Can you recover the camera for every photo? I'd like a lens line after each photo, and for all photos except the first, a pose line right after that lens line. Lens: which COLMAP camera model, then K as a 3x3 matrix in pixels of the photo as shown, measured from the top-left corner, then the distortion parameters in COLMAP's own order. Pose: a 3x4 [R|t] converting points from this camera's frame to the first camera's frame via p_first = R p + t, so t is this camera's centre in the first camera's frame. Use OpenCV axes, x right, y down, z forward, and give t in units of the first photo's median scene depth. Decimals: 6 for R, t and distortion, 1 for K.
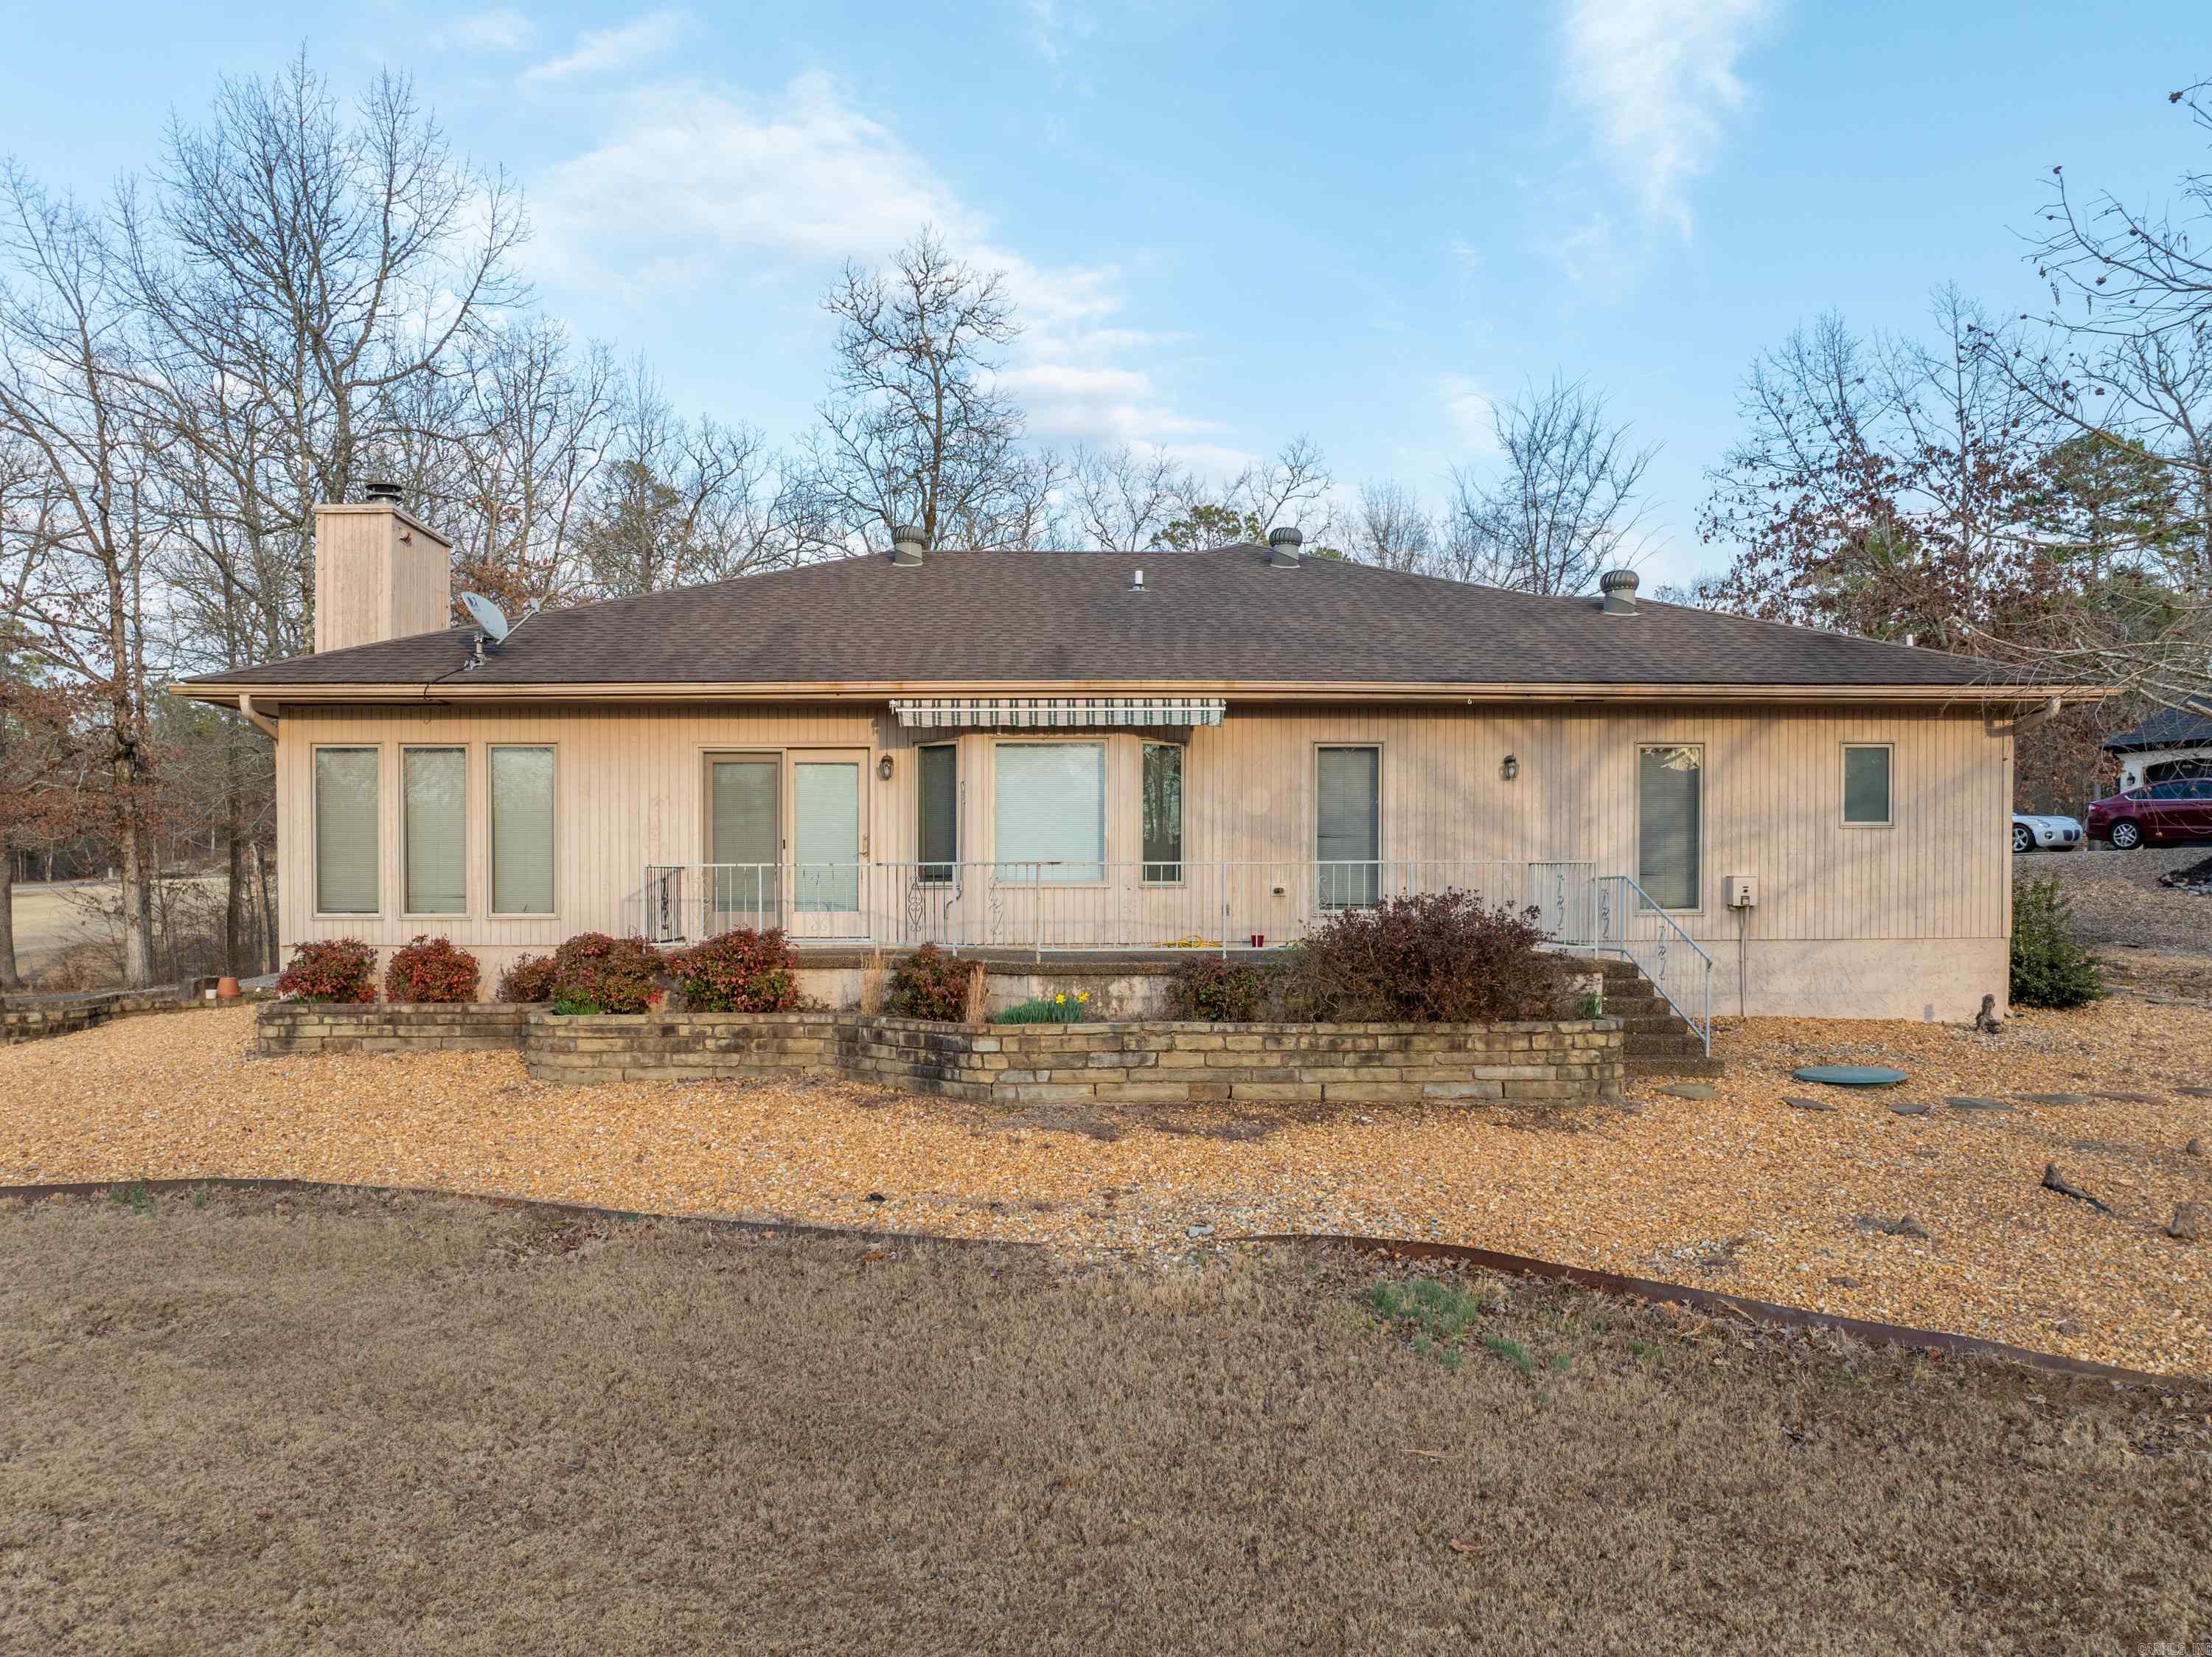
lens RADIAL K [[1607.4, 0, 1141.4], [0, 1607.4, 915.2], [0, 0, 1]] dist [-0.027687, -0.000181]
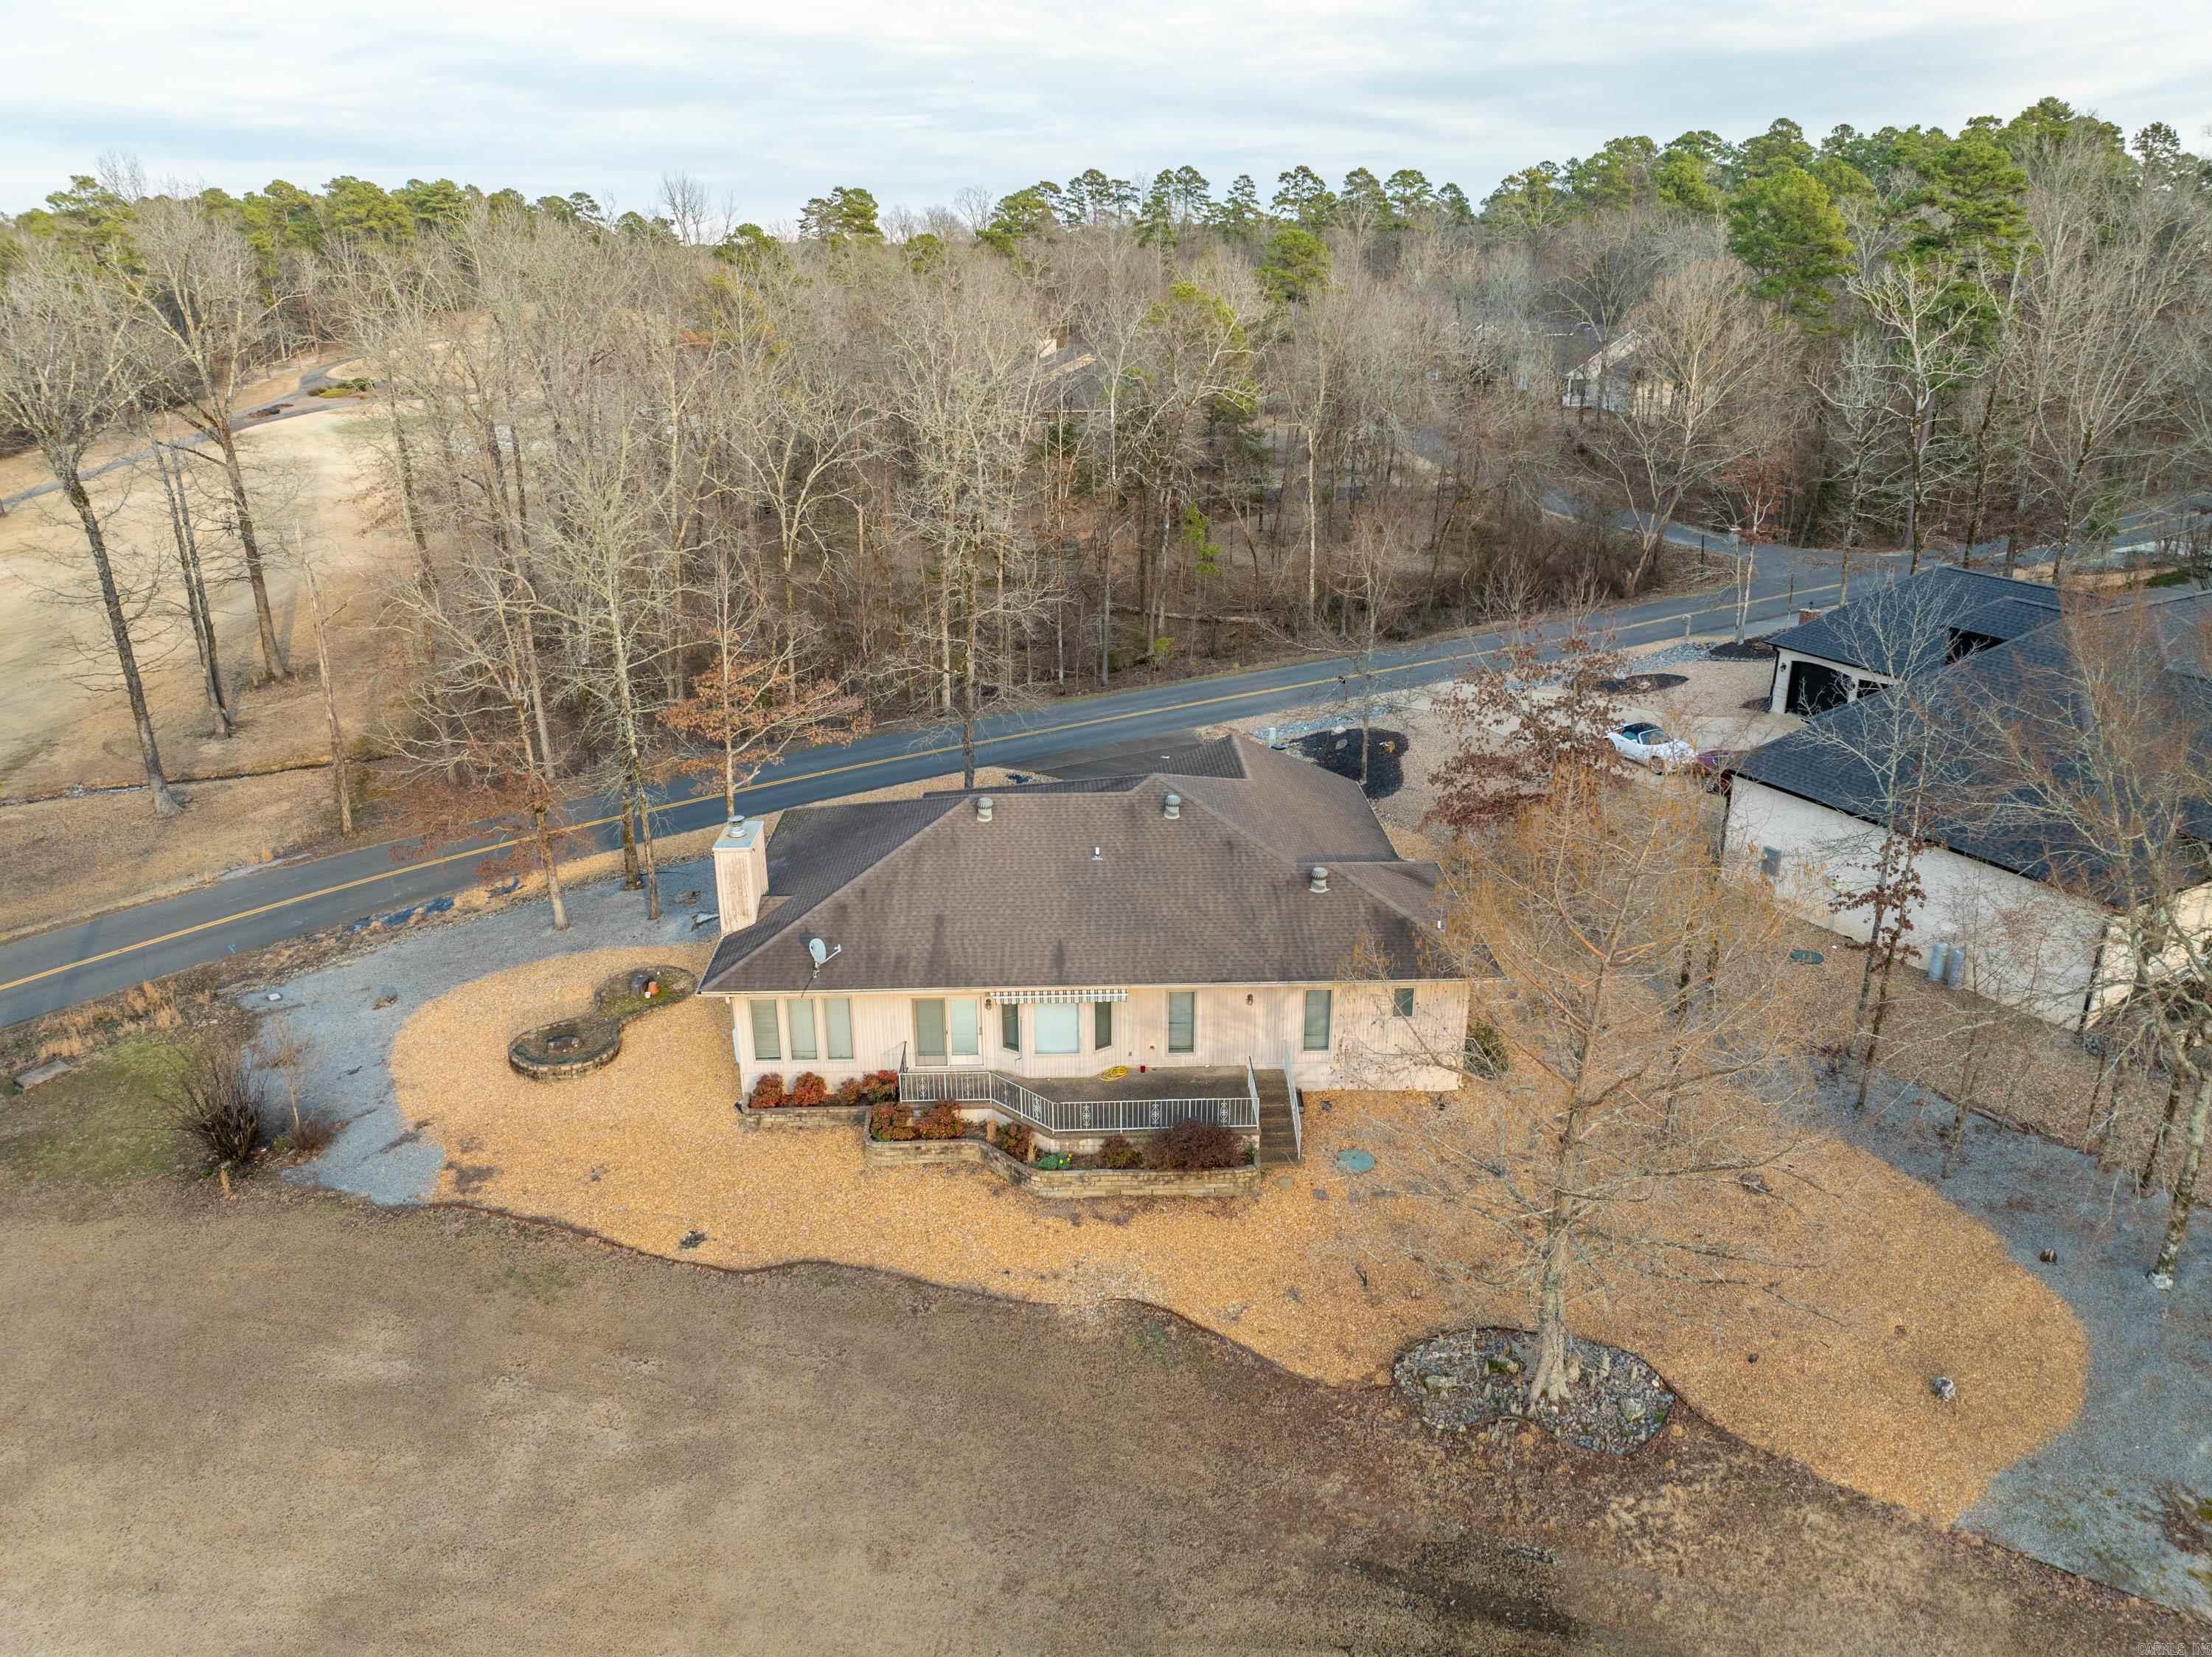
lens RADIAL K [[1530.2, 0, 1152.2], [0, 1530.2, 825.0], [0, 0, 1]] dist [0.002259, -0.002313]
pose [[0.999992, 0.003632, 0.001794, 0.083338], [-0.004015, 0.947534, 0.319629, -1.106318], [-0.000538, -0.319634, 0.947541, -1.112380]]
